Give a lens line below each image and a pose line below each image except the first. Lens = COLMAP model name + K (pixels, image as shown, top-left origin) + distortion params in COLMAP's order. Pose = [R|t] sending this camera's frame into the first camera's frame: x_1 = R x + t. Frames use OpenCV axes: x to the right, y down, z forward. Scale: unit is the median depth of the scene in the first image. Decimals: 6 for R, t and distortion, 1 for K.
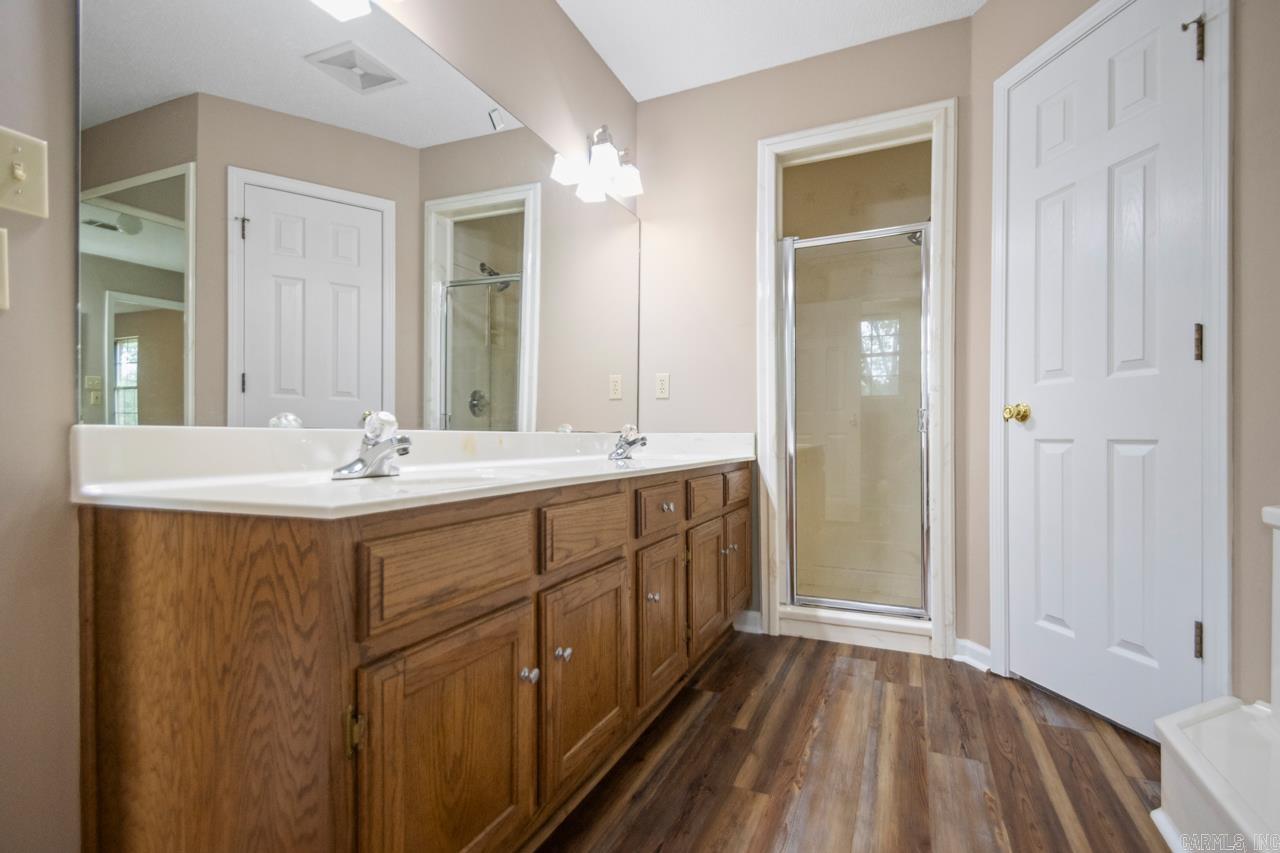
lens RADIAL K [[592.9, 0, 650.2], [0, 592.9, 436.2], [0, 0, 1]] dist [0.039495, -0.015979]
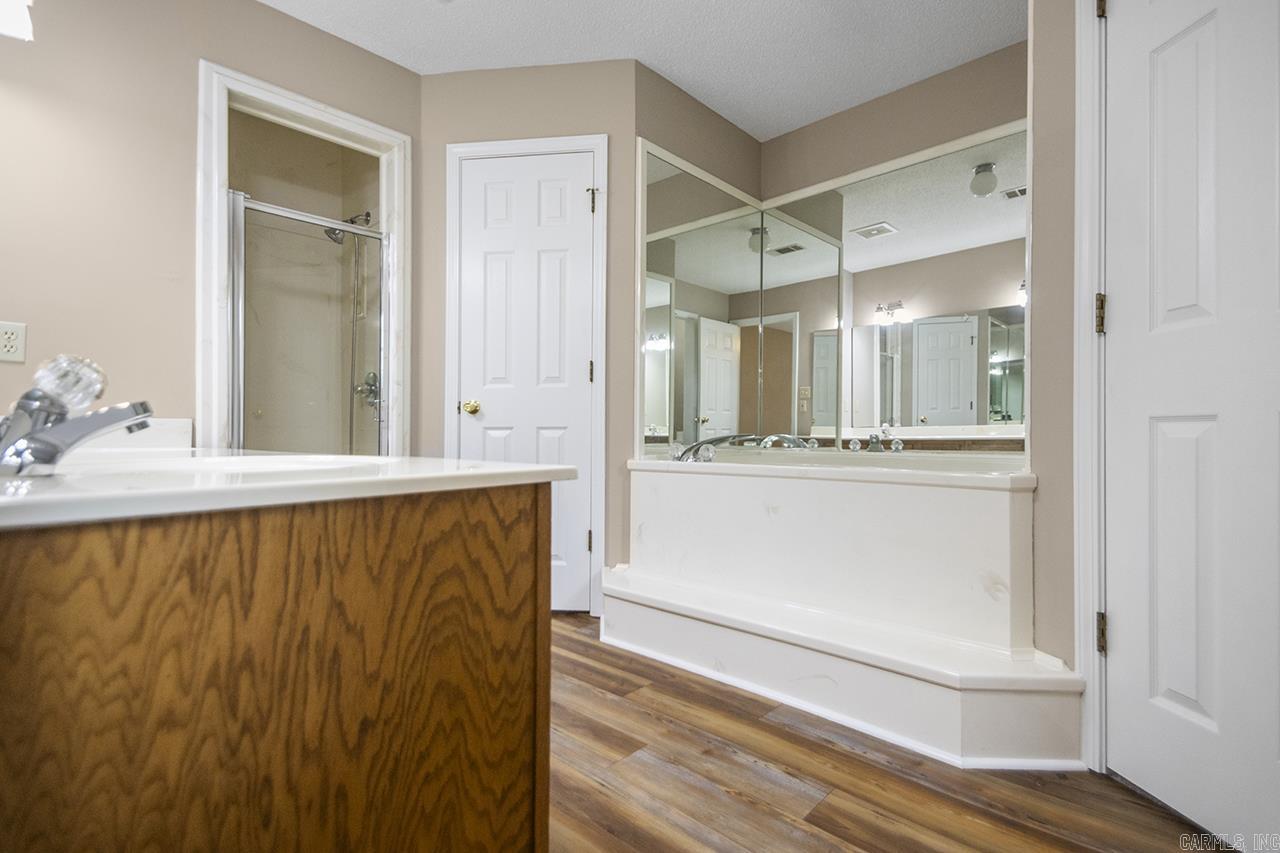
lens RADIAL K [[607.5, 0, 640.0], [0, 607.5, 426.5], [0, 0, 1]] dist [0.053240, 0.000046]
pose [[0.344501, 0.012130, 0.938708, -1.269163], [0.000088, 0.999916, -0.012953, 0.051466], [-0.938786, 0.004545, 0.344471, 0.456324]]
